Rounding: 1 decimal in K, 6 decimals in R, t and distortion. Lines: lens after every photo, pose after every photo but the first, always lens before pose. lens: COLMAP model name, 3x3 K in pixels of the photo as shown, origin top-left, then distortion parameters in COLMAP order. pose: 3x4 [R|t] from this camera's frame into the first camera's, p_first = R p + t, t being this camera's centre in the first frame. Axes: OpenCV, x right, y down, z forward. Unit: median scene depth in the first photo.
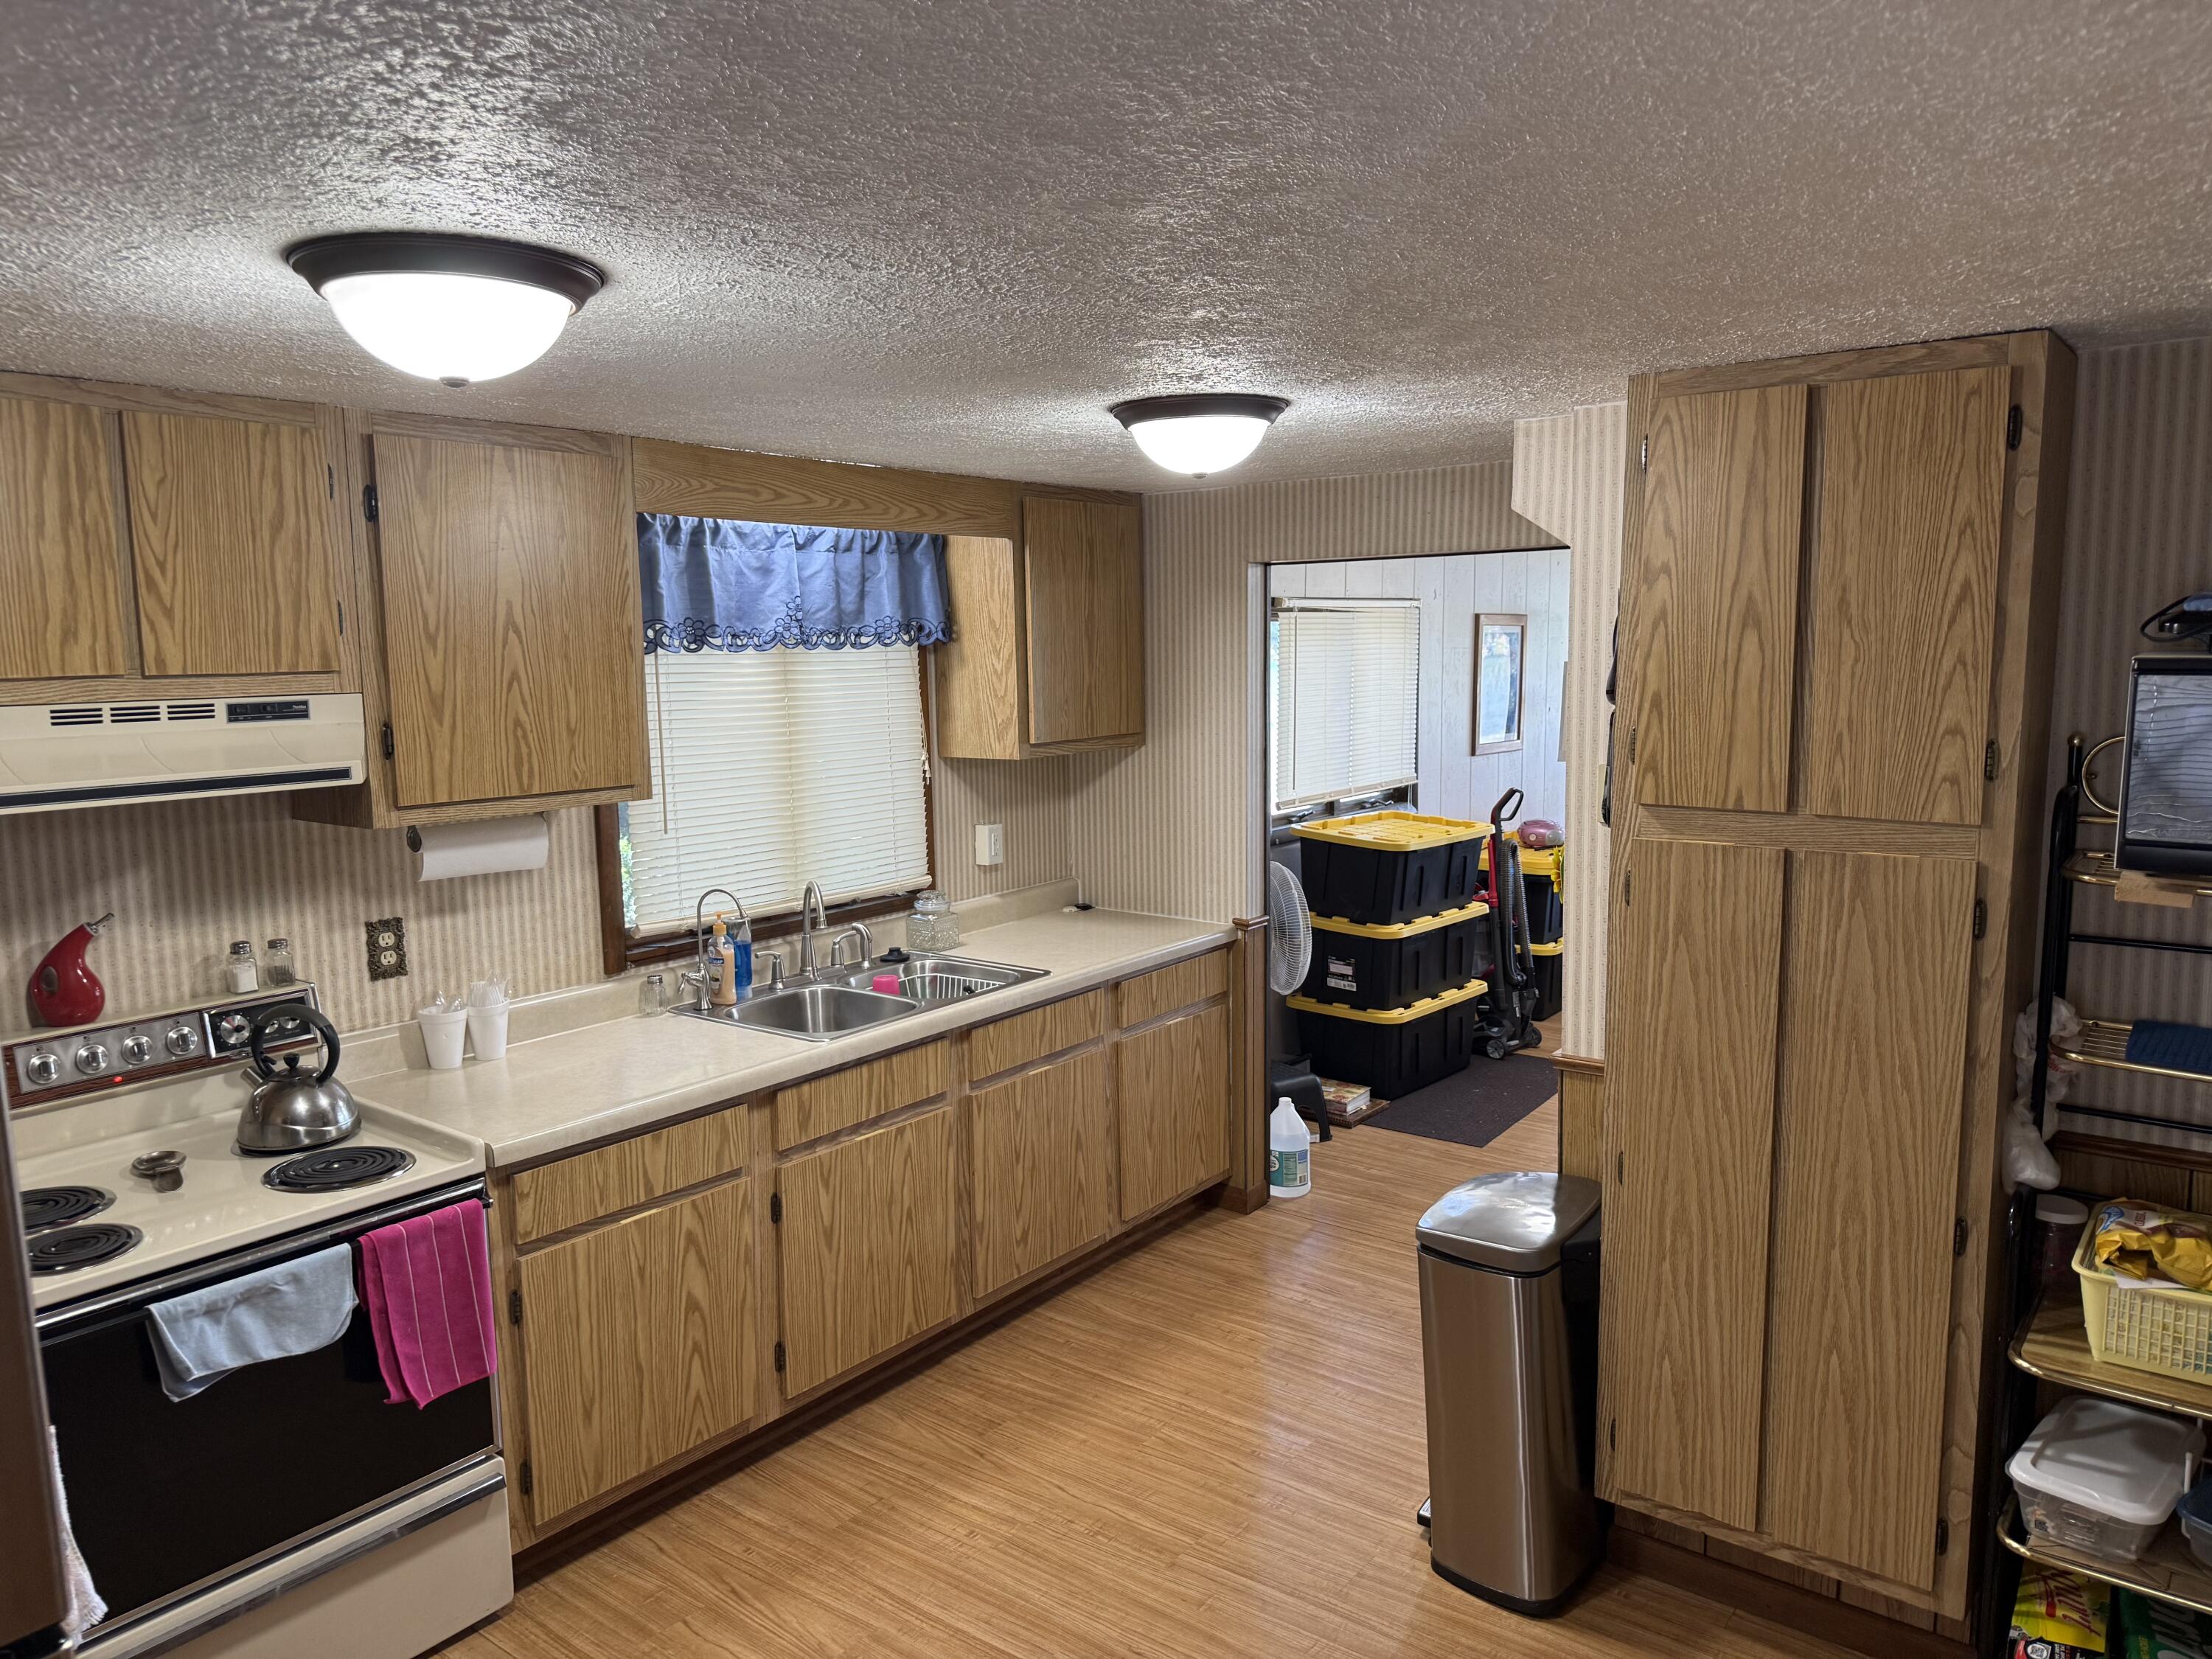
lens RADIAL K [[1549.4, 0, 1106.0], [0, 1549.4, 829.5], [0, 0, 1]] dist [0.109075, -0.163657]
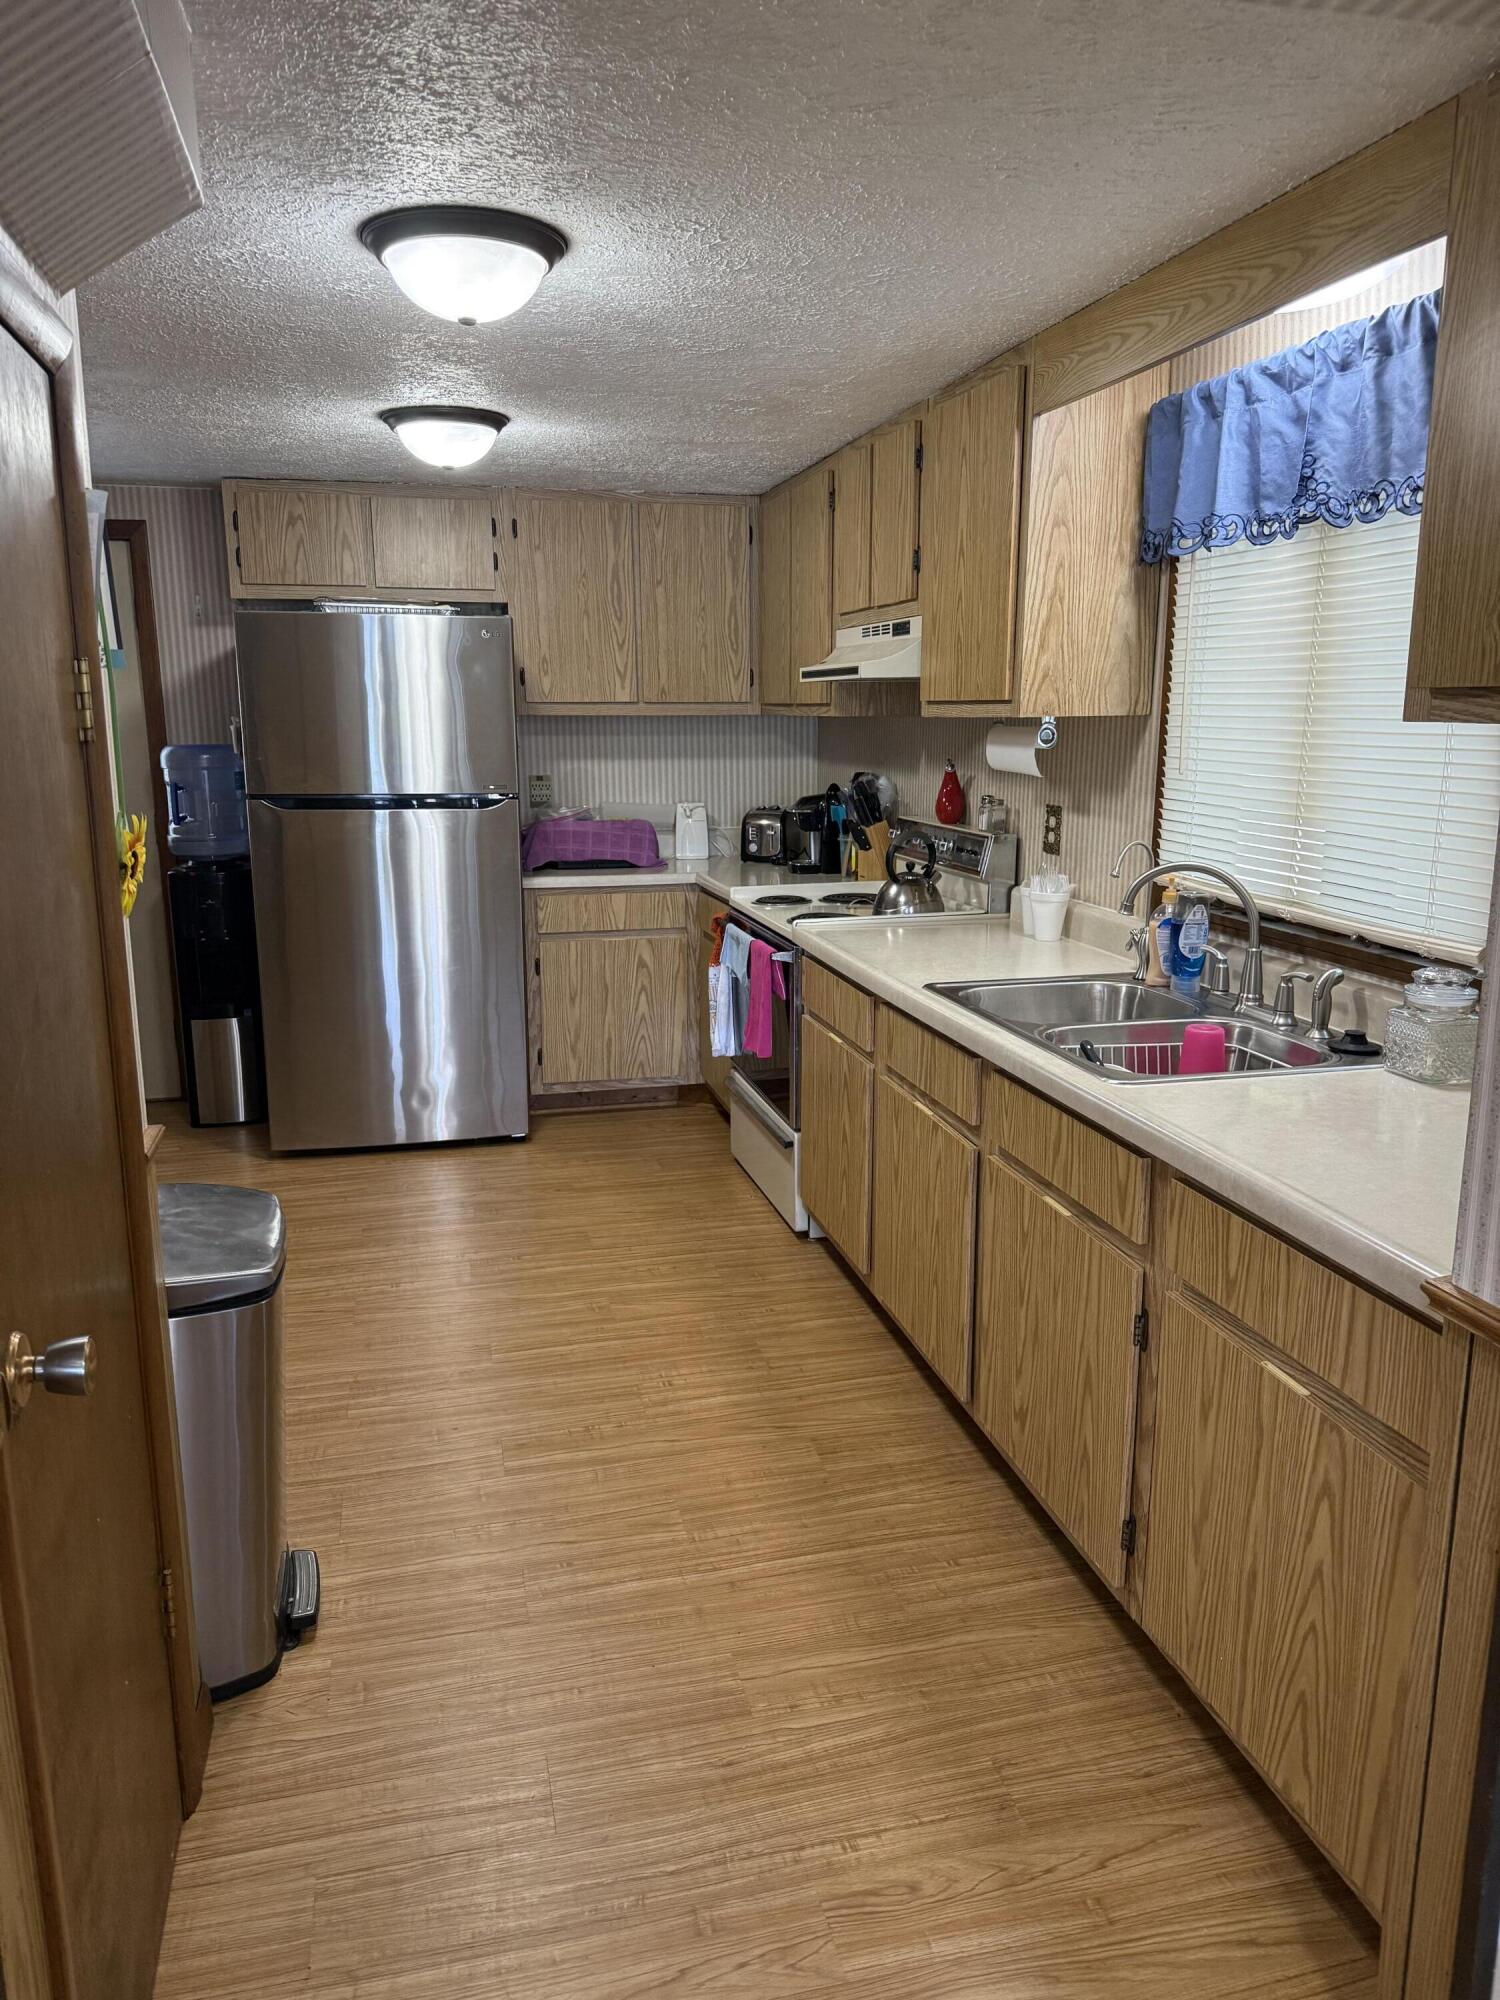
lens RADIAL K [[1400.9, 0, 759.4], [0, 1400.9, 1000.7], [0, 0, 1]] dist [0.109075, -0.163657]
pose [[-0.625054, 0.167080, -0.762490, 0.541337], [-0.093085, 0.953899, 0.285329, -0.088395], [0.775011, 0.249323, -0.580686, 1.444640]]
